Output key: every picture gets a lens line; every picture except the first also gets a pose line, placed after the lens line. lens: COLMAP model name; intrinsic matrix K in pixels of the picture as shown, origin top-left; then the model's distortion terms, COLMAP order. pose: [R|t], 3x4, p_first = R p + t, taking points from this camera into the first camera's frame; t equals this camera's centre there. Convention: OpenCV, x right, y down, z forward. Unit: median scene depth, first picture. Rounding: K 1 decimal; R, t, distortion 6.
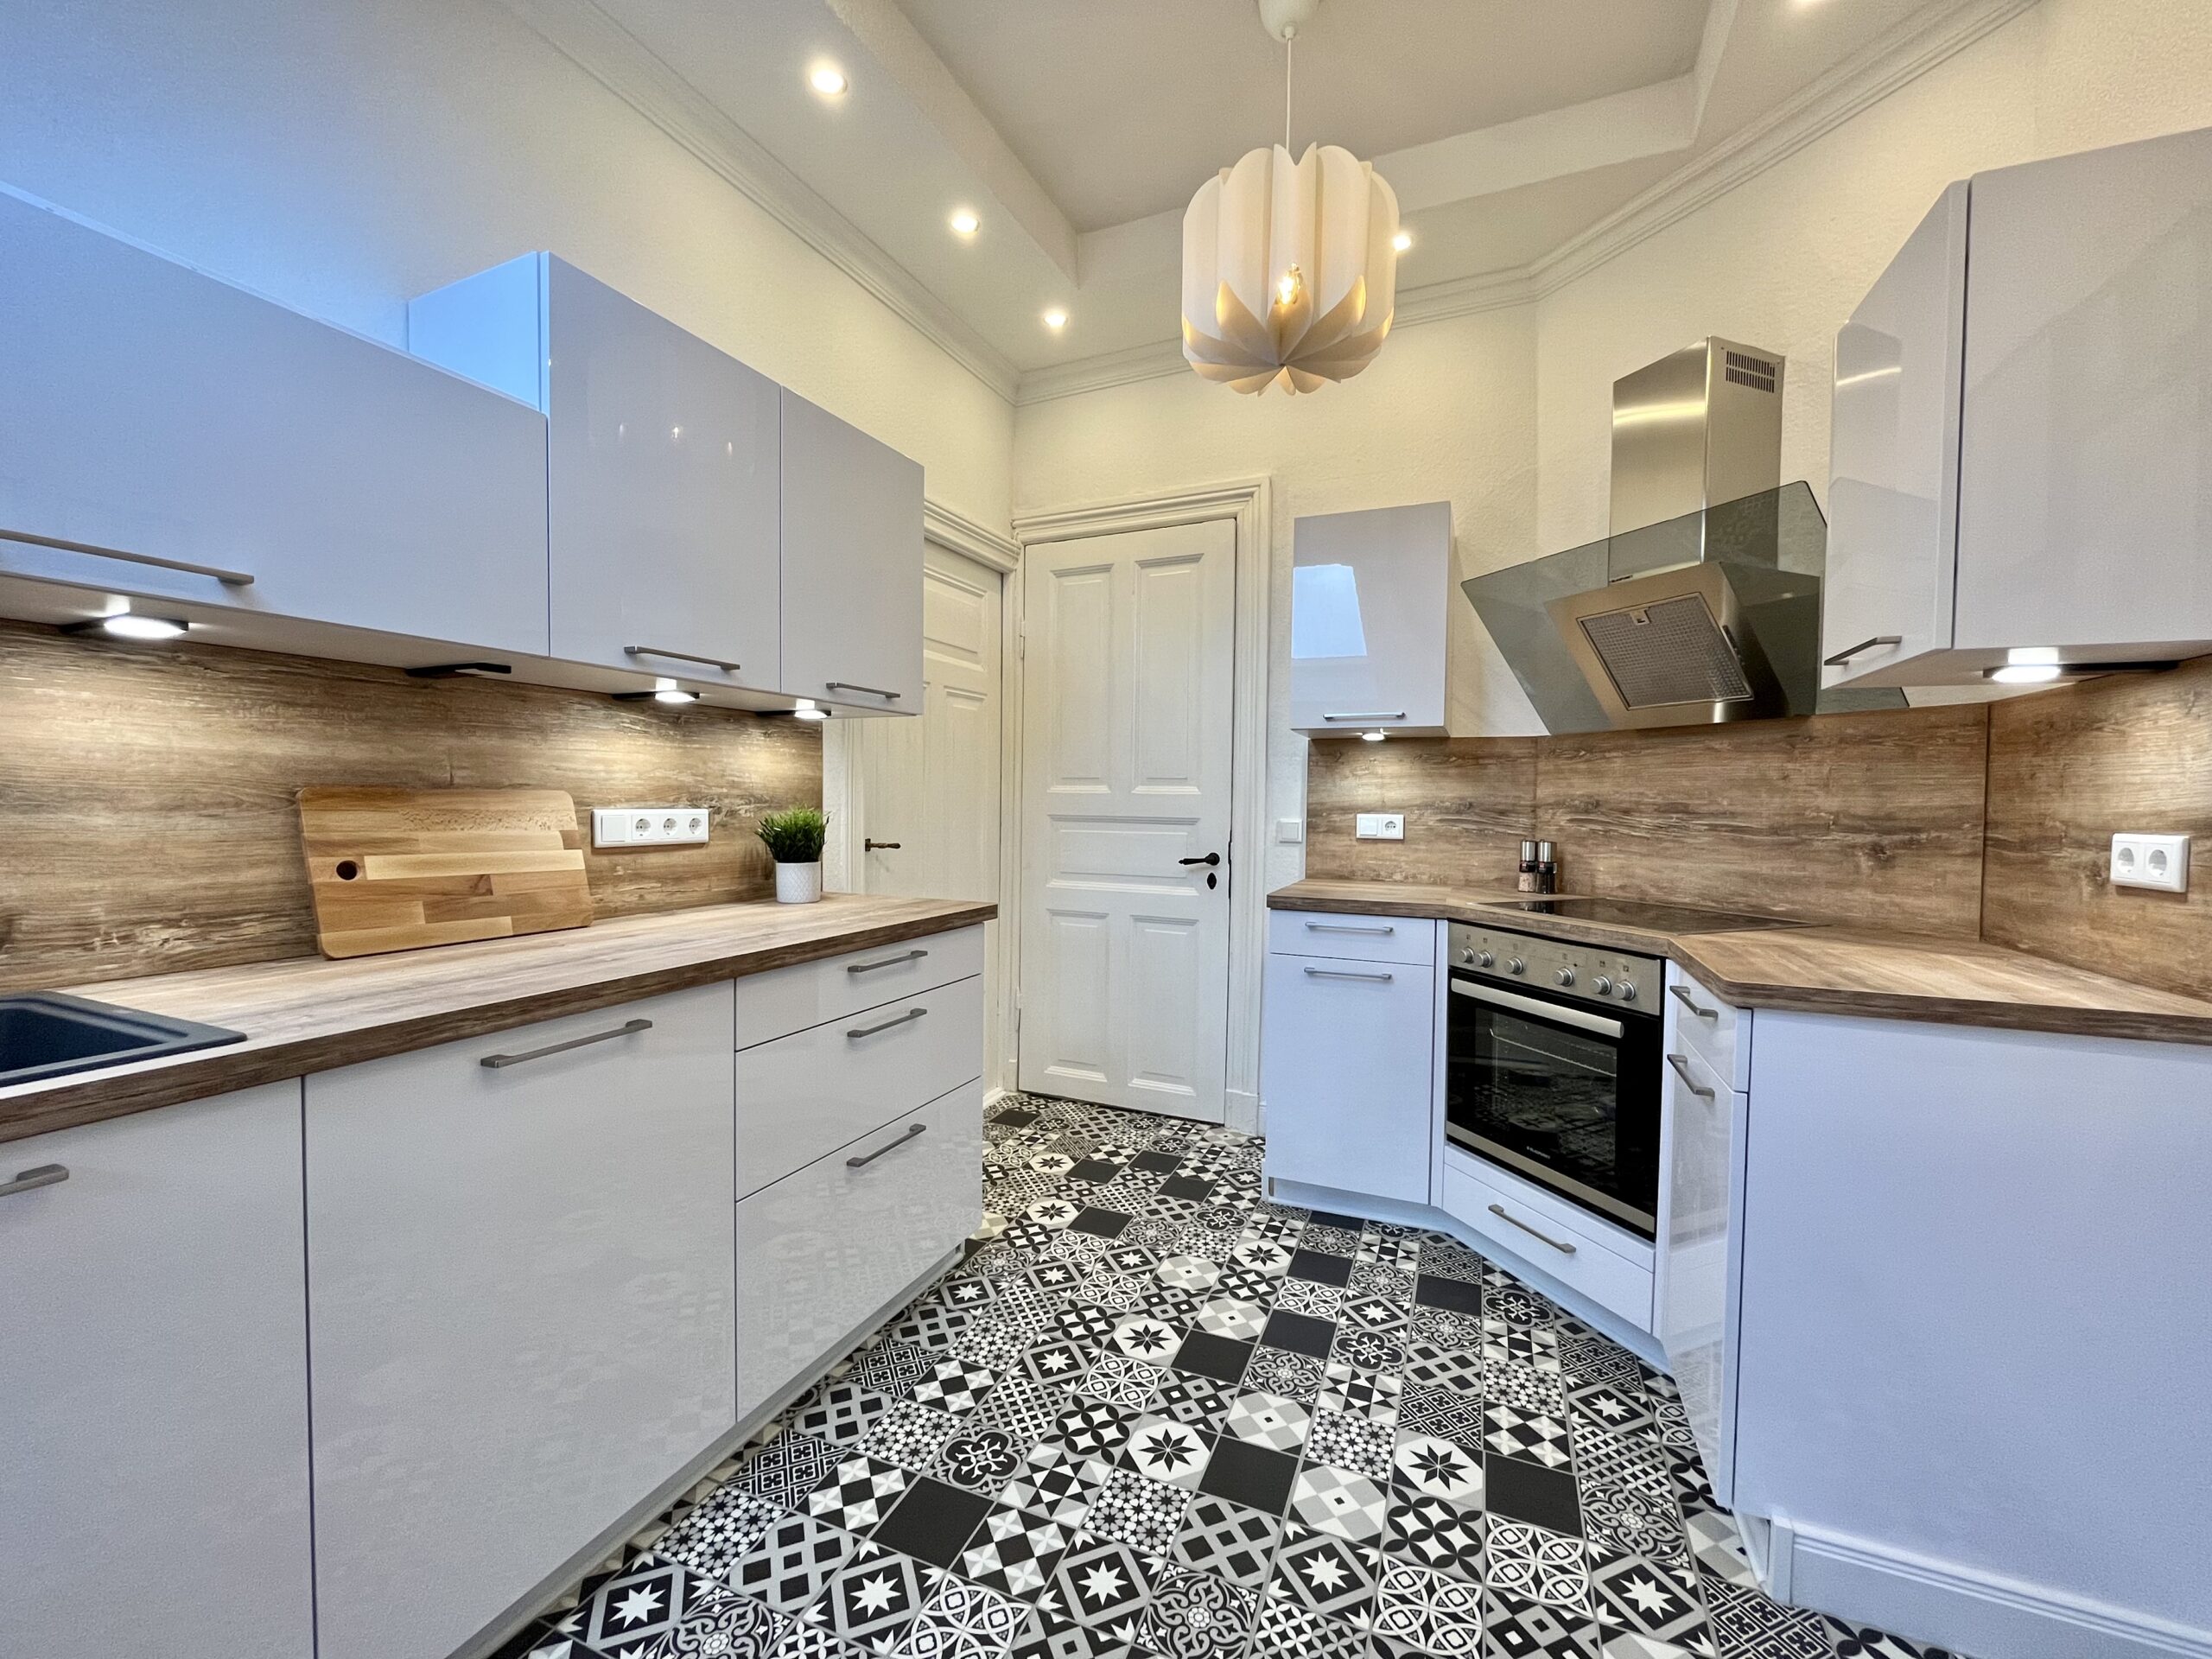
lens RADIAL K [[898.1, 0, 1106.3], [0, 898.1, 830.8], [0, 0, 1]] dist [-0.003612, -0.000329]
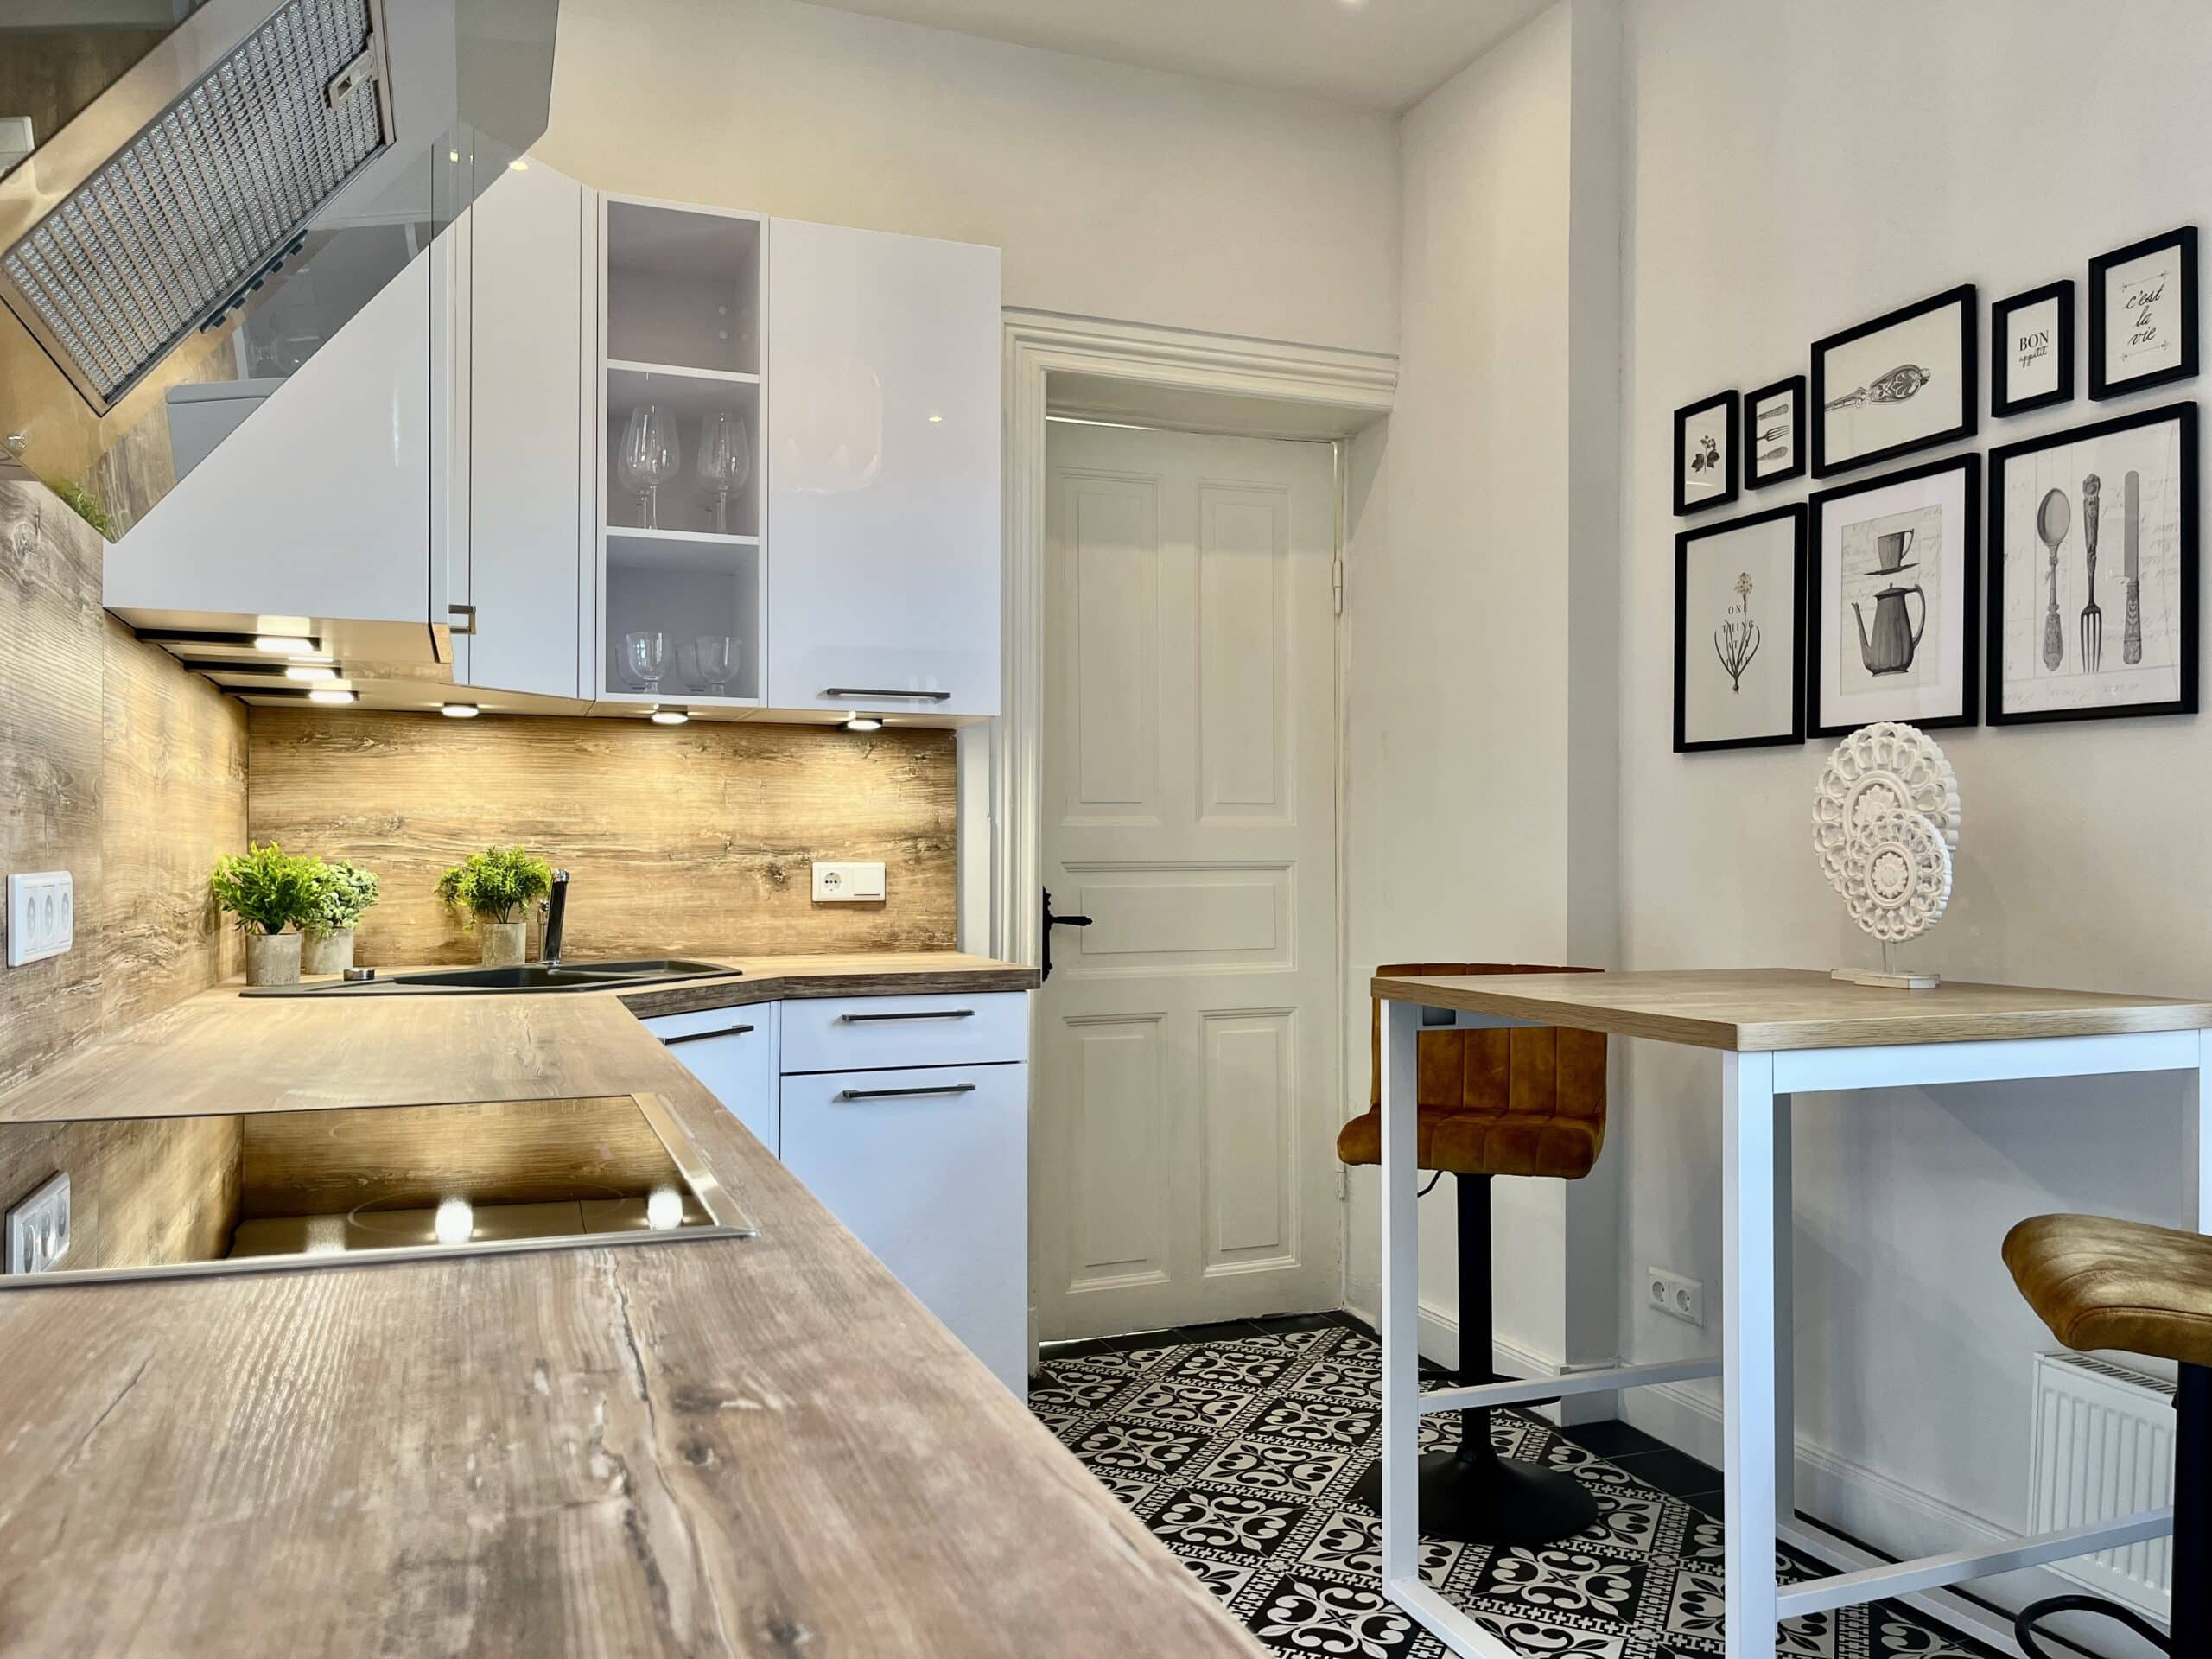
lens RADIAL K [[1654.9, 0, 1105.8], [0, 1654.9, 830.0], [0, 0, 1]] dist [-0.005033, -0.002015]
pose [[-0.039591, -0.013539, 0.999124, -0.860488], [0.024967, 0.999583, 0.014534, -0.037316], [-0.998904, 0.025521, -0.039237, 0.689741]]
